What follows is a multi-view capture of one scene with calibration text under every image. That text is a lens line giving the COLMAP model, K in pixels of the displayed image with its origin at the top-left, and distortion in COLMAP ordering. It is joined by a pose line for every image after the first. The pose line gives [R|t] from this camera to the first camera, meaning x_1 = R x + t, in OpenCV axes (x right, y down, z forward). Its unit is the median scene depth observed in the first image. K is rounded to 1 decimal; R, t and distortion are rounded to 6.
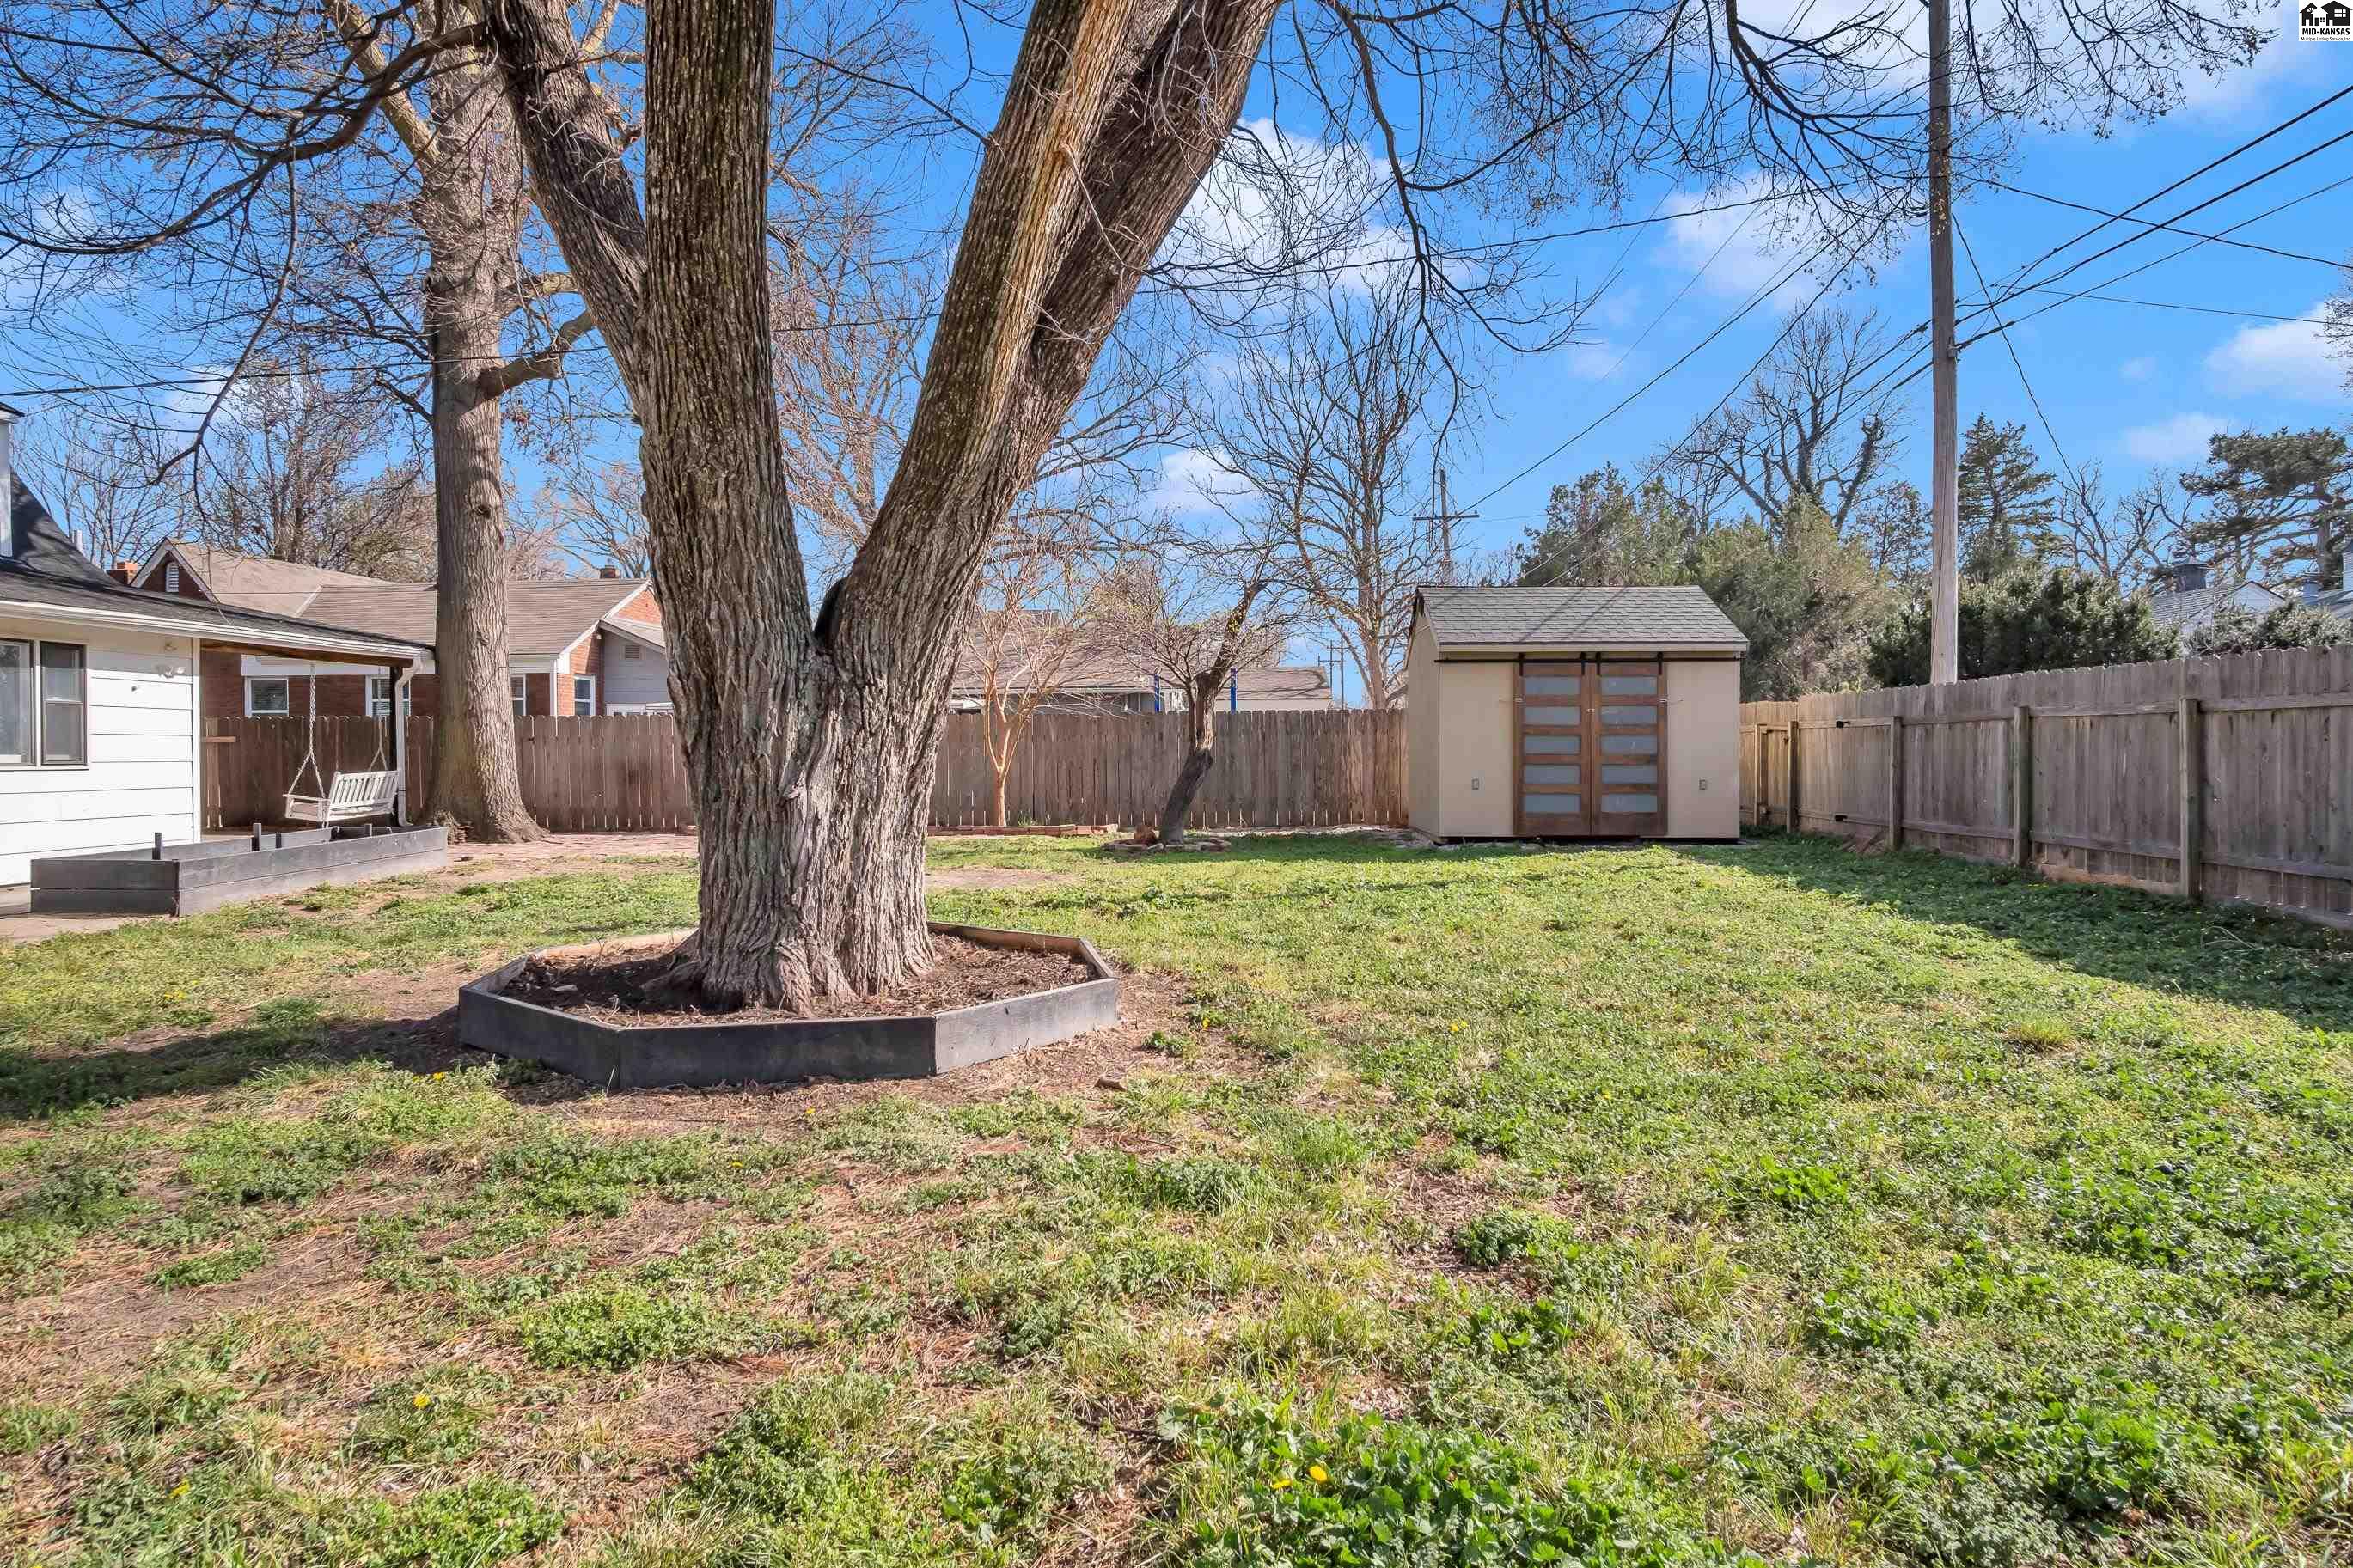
lens RADIAL K [[1248.0, 0, 1180.0], [0, 1248.0, 776.7], [0, 0, 1]] dist [-0.001814, 0.000269]
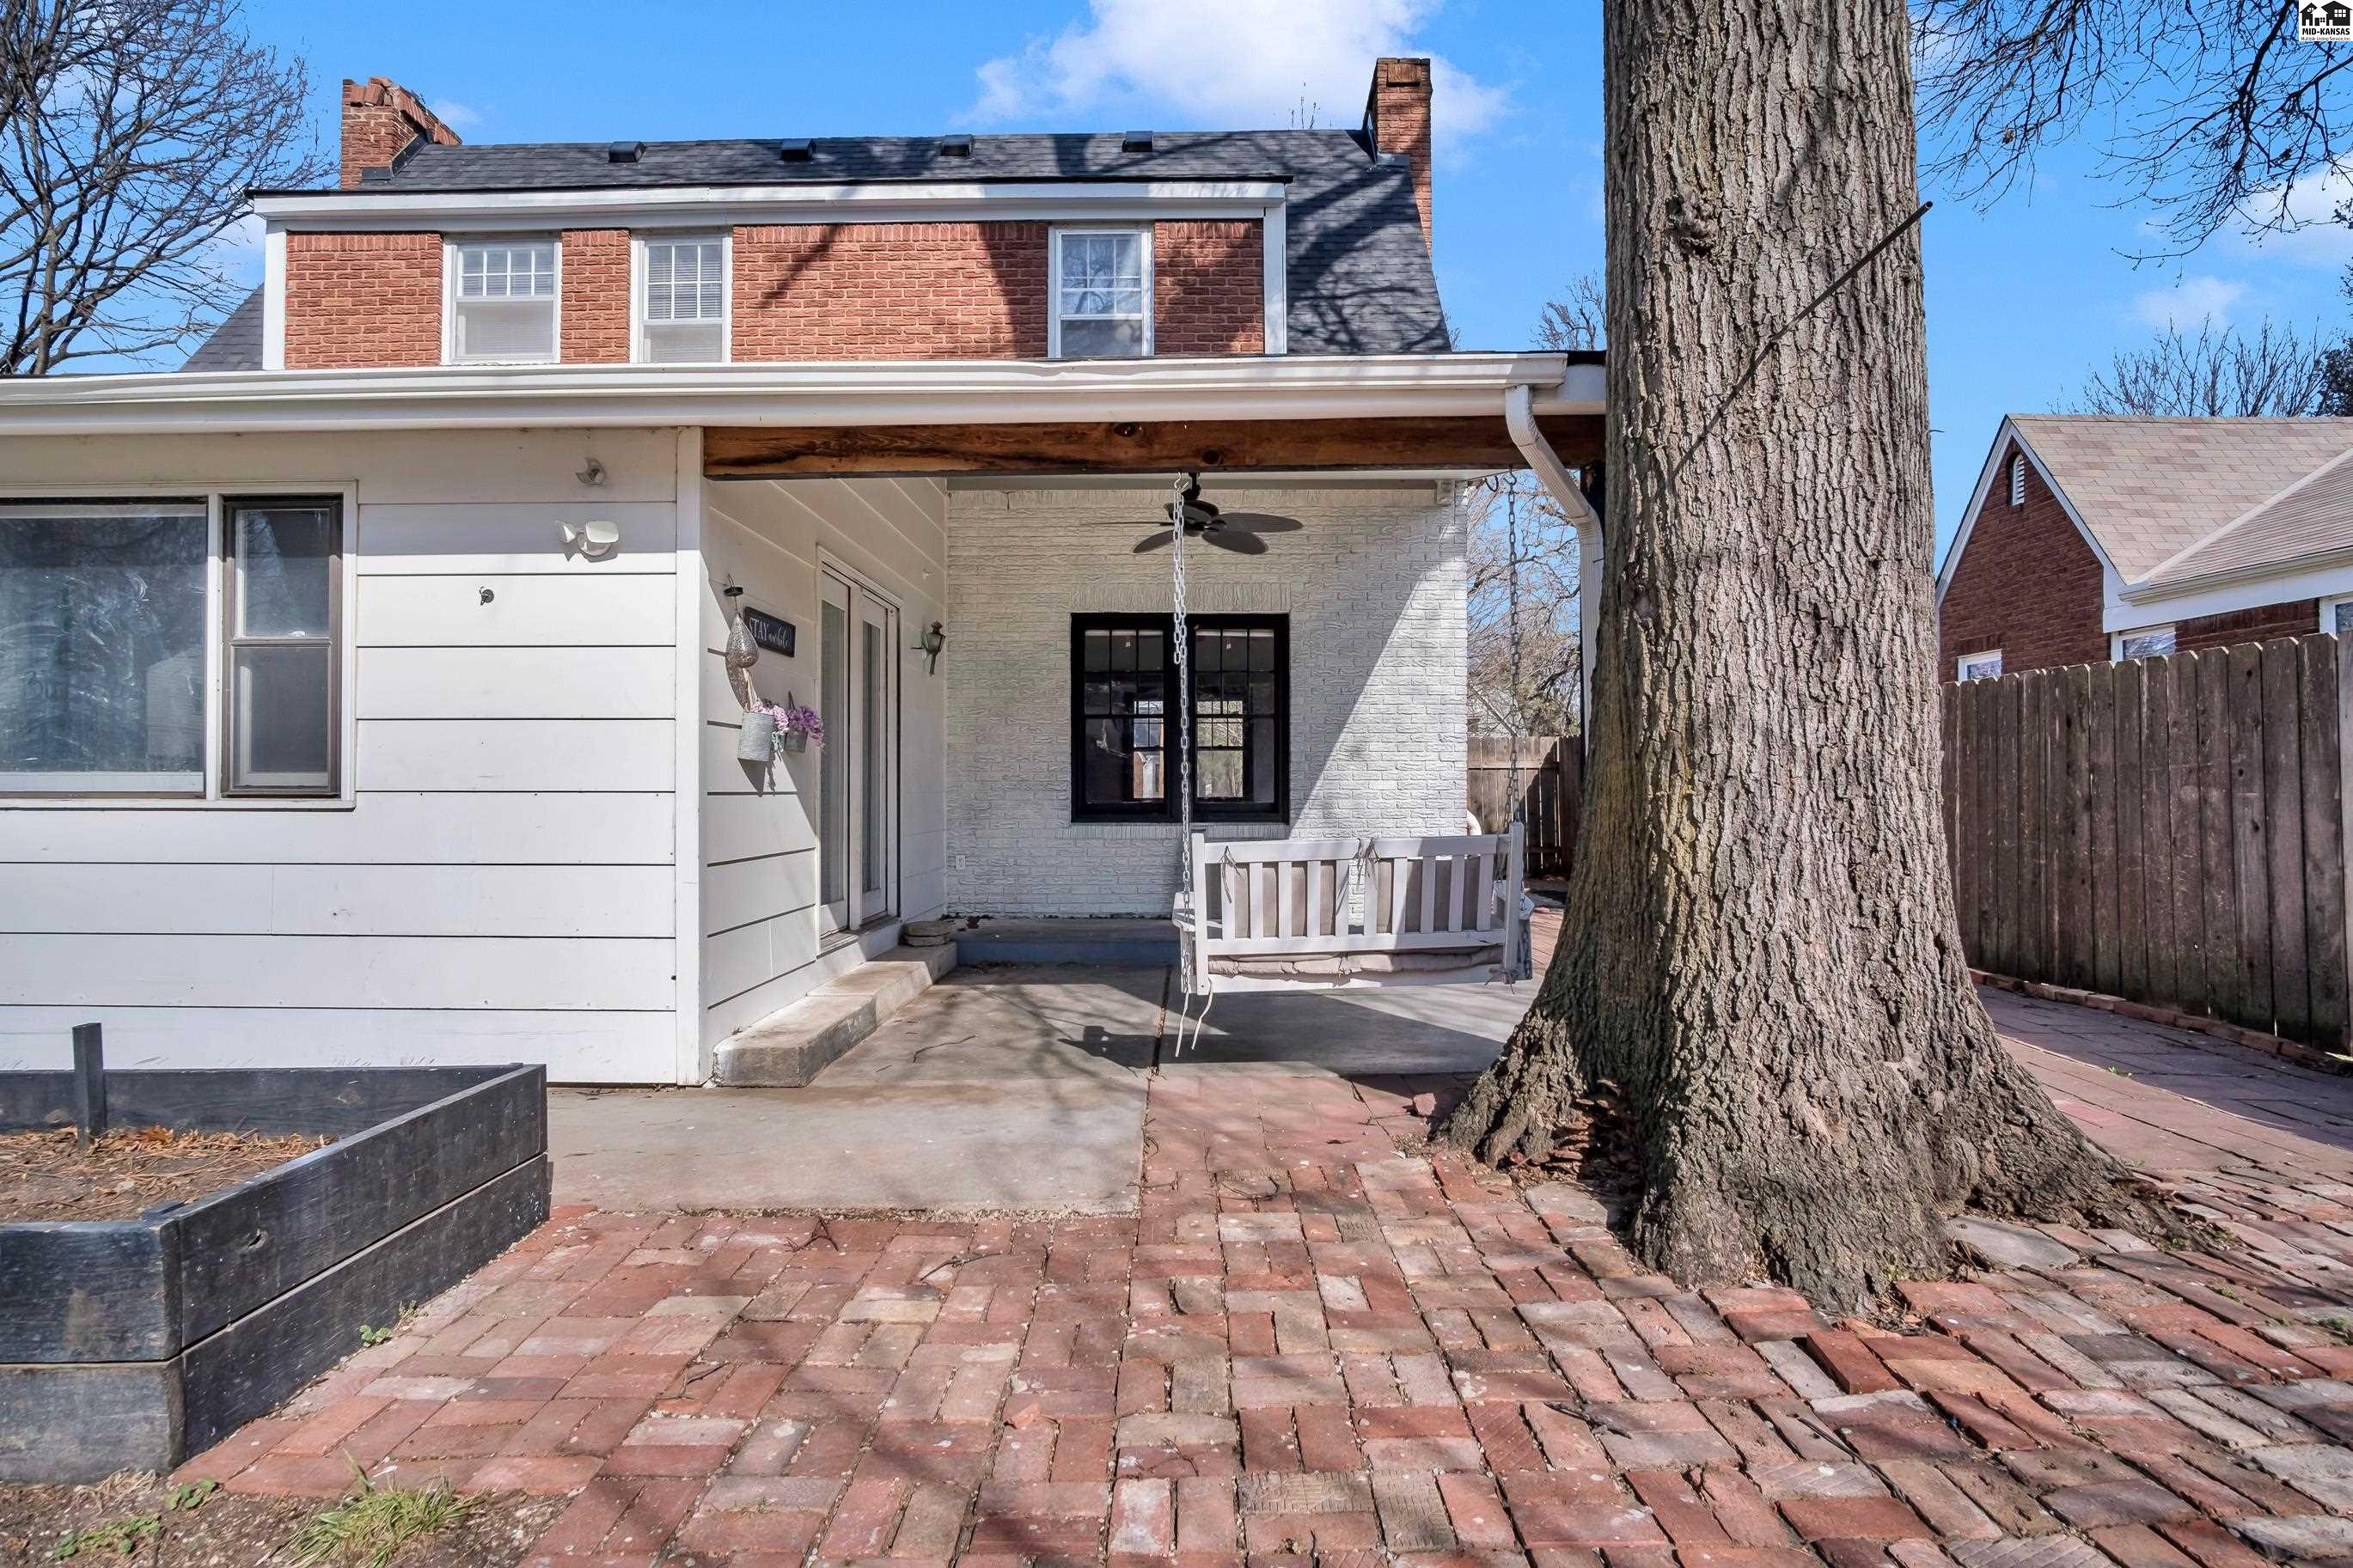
lens RADIAL K [[1248.0, 0, 1180.0], [0, 1248.0, 776.7], [0, 0, 1]] dist [-0.001814, 0.000269]
pose [[0.020501, -0.002796, -0.999786, -0.364598], [-0.021212, 0.999770, -0.003231, -0.015962], [0.999565, 0.021274, 0.020437, 0.959588]]
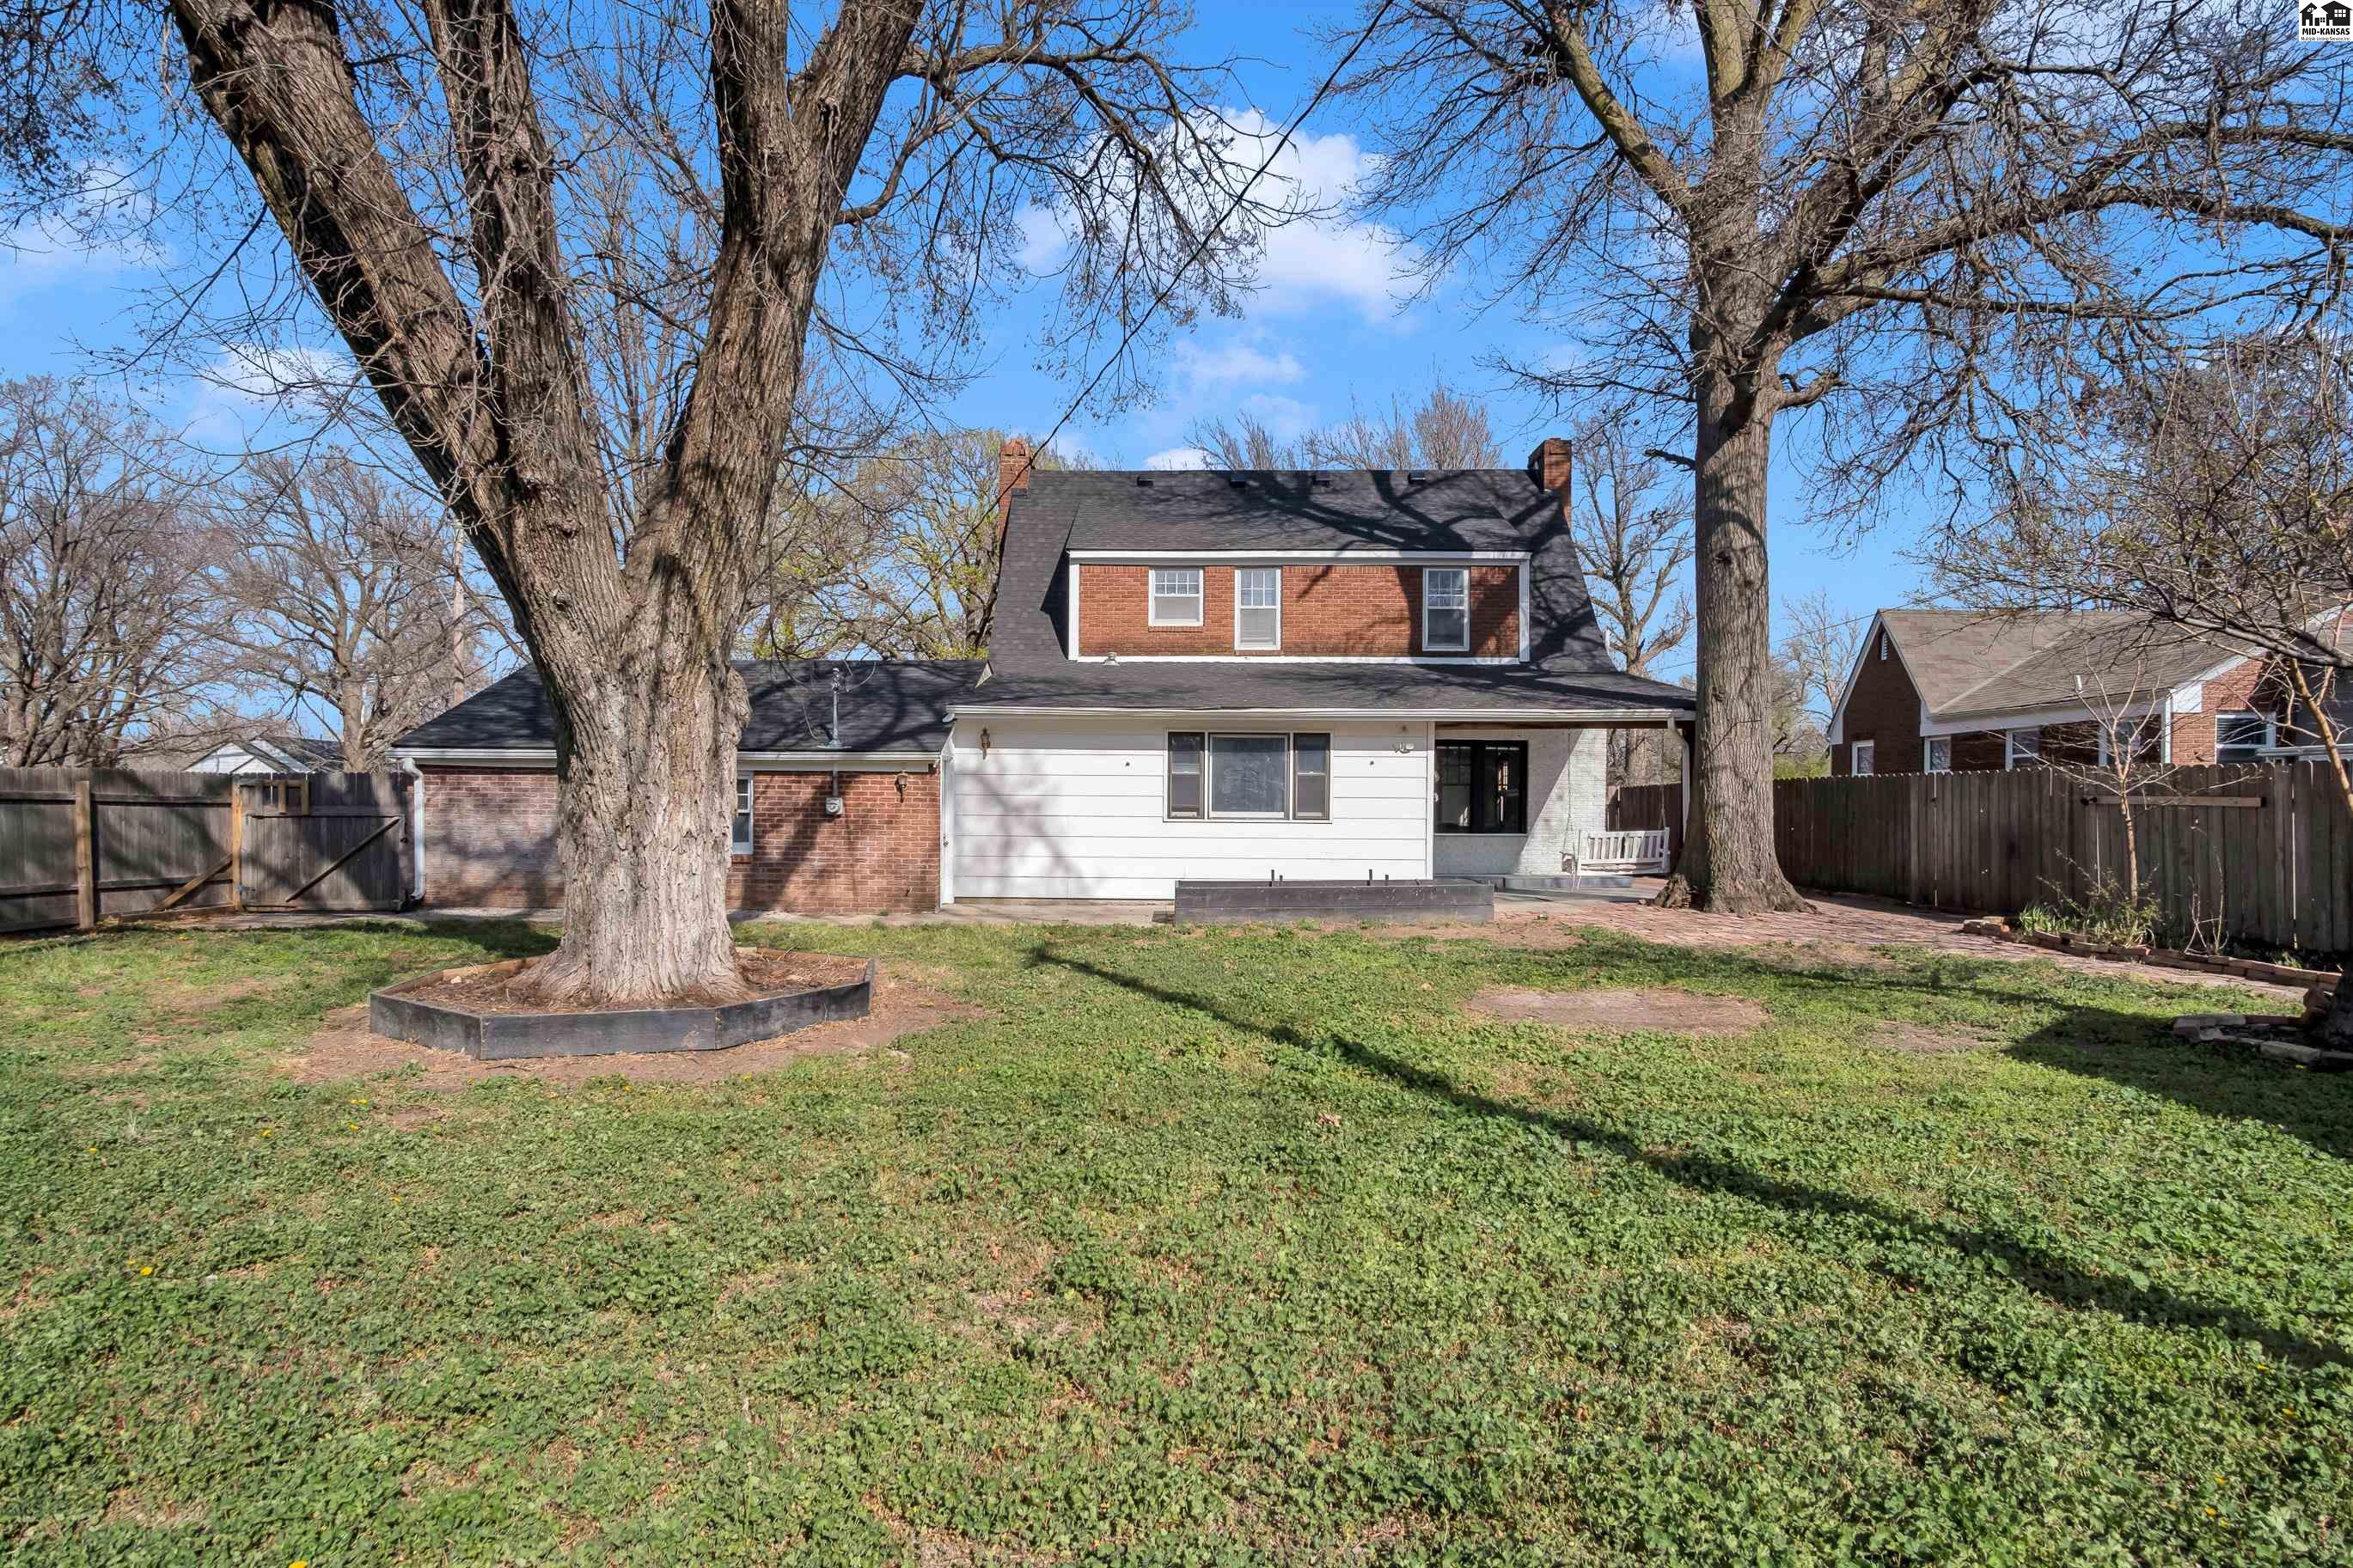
lens RADIAL K [[1323.6, 0, 1136.2], [0, 1323.6, 831.8], [0, 0, 1]] dist [-0.003671, 0.003397]
pose [[0.024854, 0.023176, -0.999422, 0.446785], [-0.028590, 0.999339, 0.022463, -0.017971], [0.999282, 0.028016, 0.025500, 0.572012]]
